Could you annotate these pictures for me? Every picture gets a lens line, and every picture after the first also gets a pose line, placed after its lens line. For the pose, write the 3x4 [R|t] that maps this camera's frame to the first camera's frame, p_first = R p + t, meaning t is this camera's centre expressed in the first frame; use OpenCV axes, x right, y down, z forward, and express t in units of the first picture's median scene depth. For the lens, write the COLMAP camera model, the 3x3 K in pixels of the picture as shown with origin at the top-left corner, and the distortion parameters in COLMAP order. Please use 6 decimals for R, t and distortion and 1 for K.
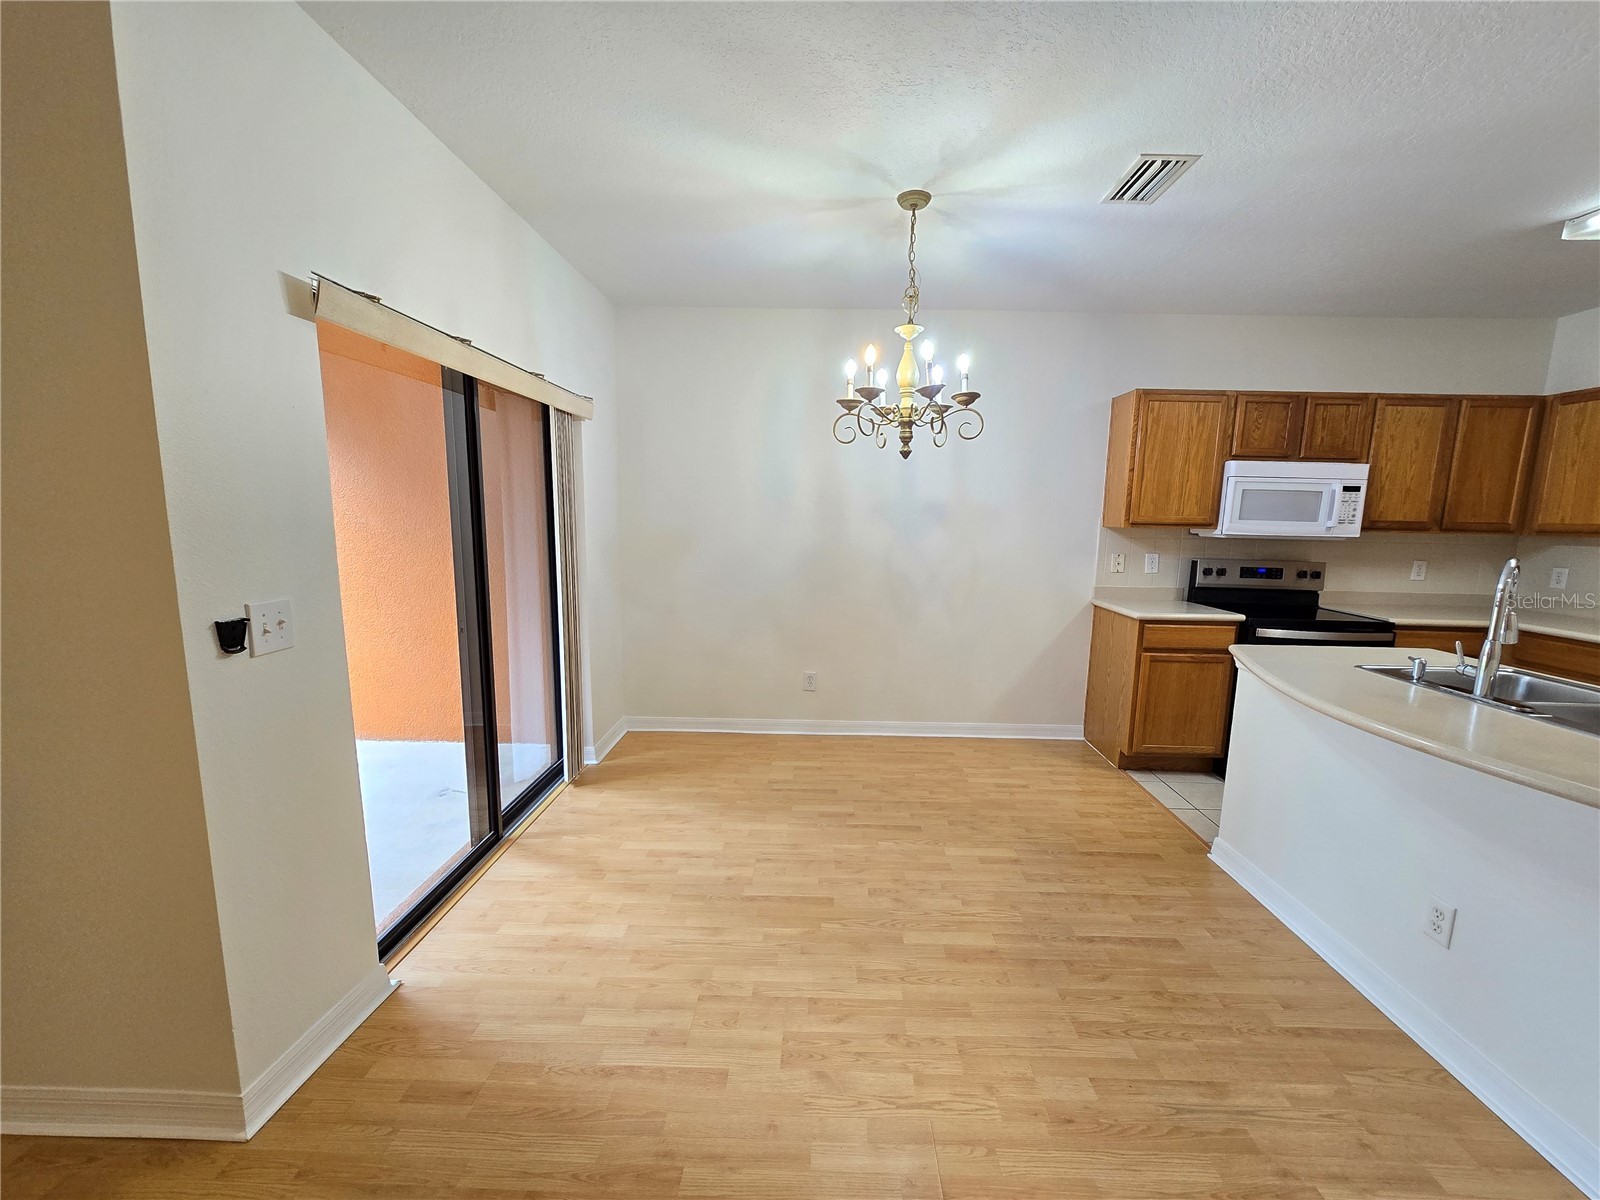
lens RADIAL K [[660.9, 0, 809.7], [0, 660.9, 615.1], [0, 0, 1]] dist [-0.016895, 0.009898]
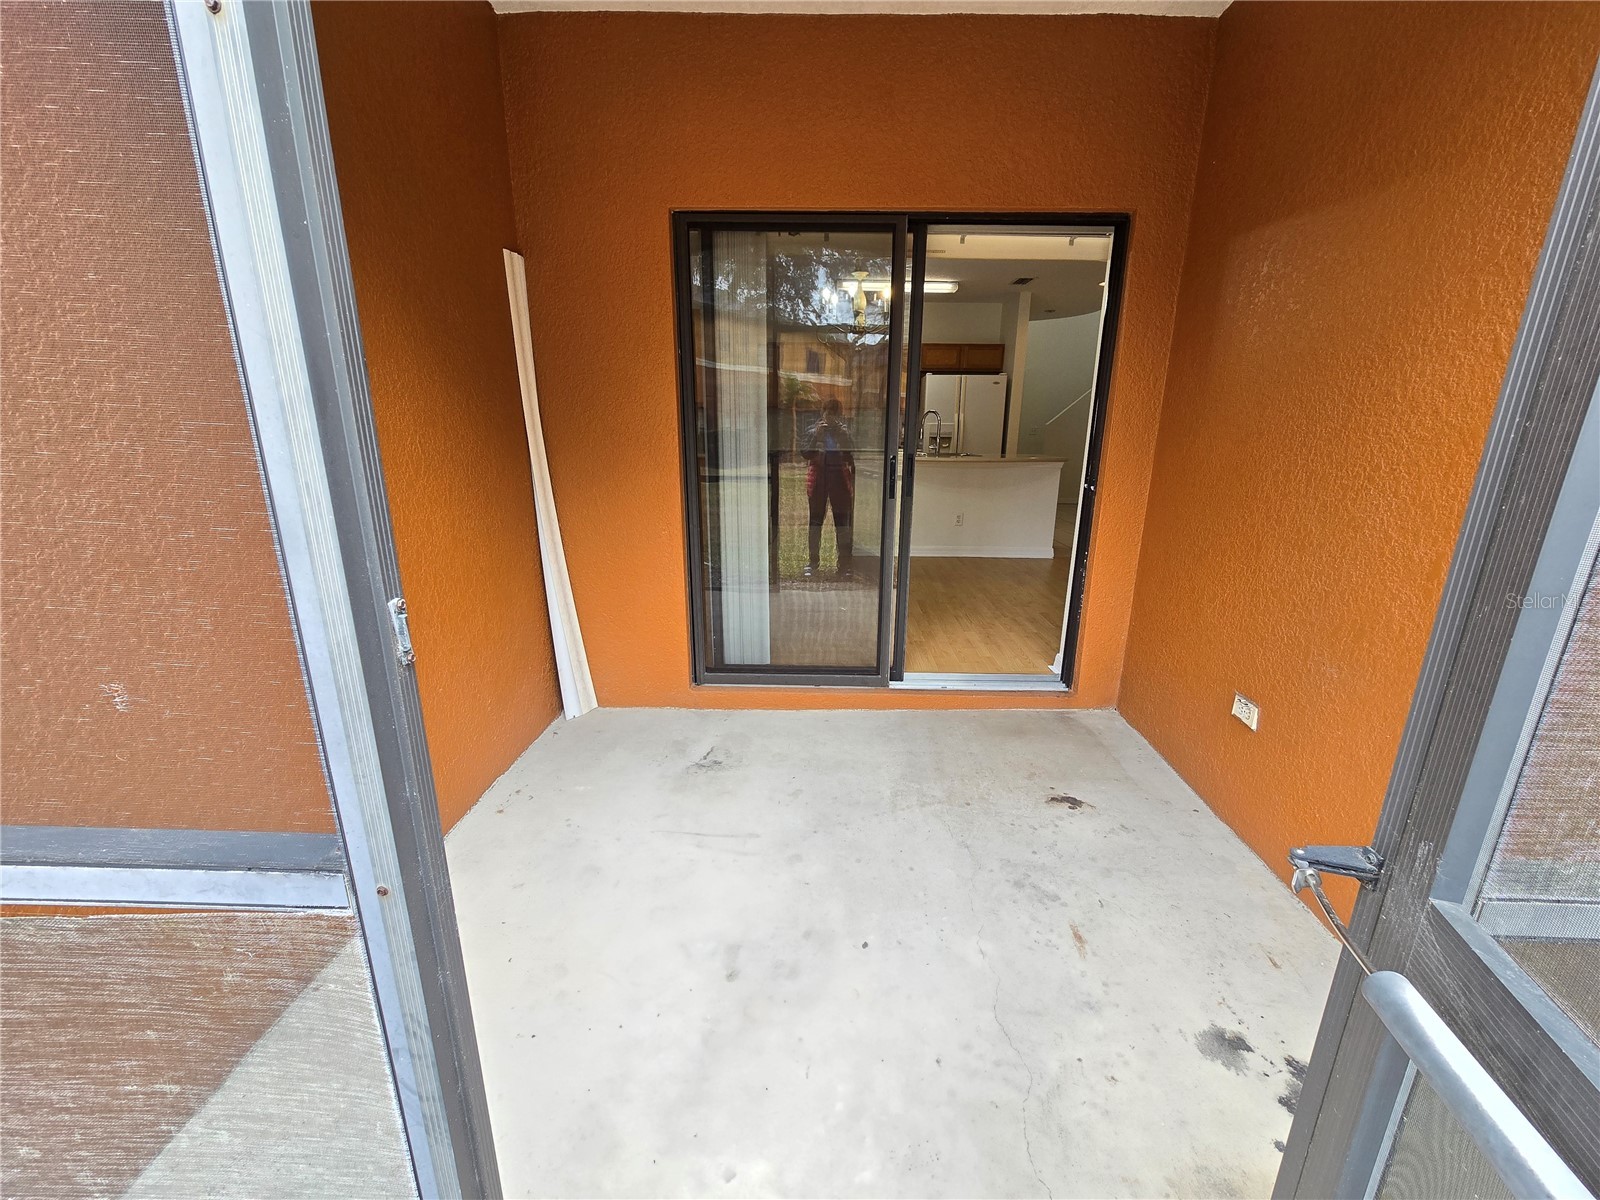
lens RADIAL K [[660.9, 0, 809.7], [0, 660.9, 615.1], [0, 0, 1]] dist [-0.016895, 0.009898]
pose [[-0.004304, -0.299467, 0.954097, -2.009250], [0.141021, 0.944389, 0.297056, -0.165732], [-0.989997, 0.135827, 0.038166, 1.367972]]
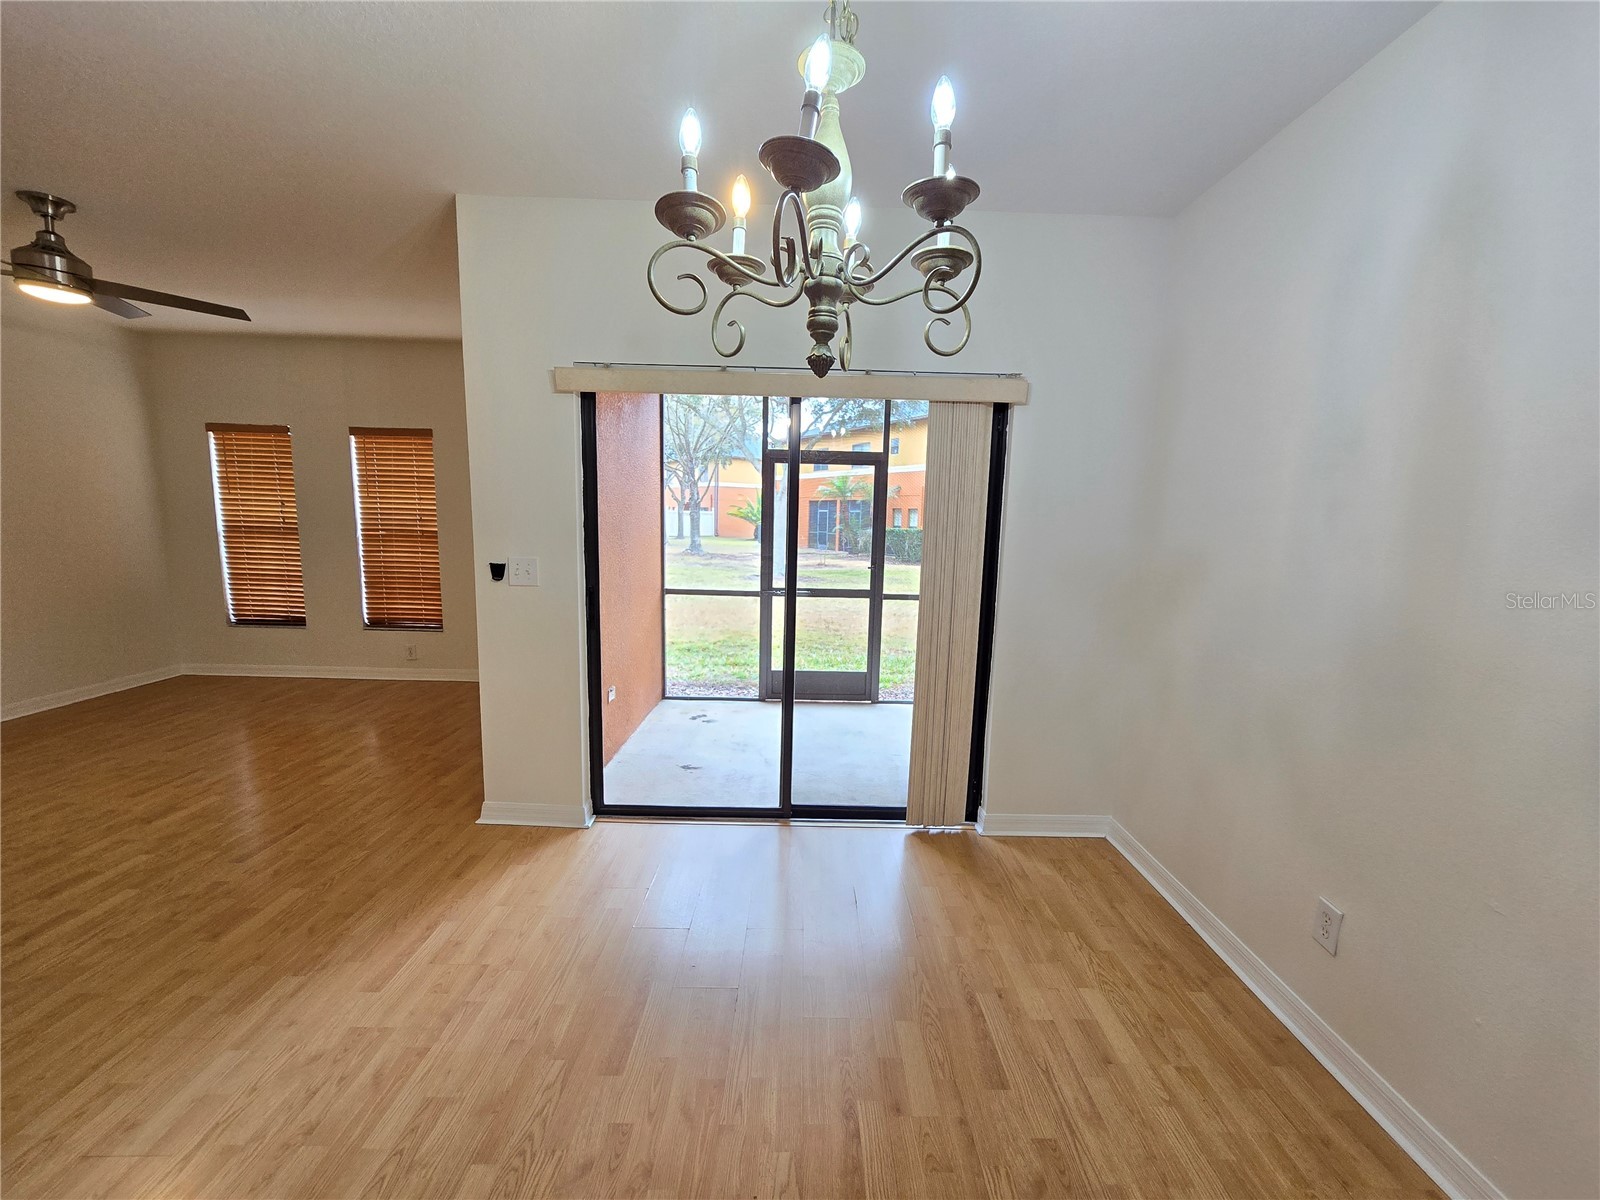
lens RADIAL K [[660.9, 0, 809.7], [0, 660.9, 615.1], [0, 0, 1]] dist [-0.016895, 0.009898]
pose [[0.033506, 0.129613, -0.990998, 0.703921], [-0.178394, 0.976407, 0.121673, -0.156830], [0.983389, 0.172711, 0.055838, 1.170672]]
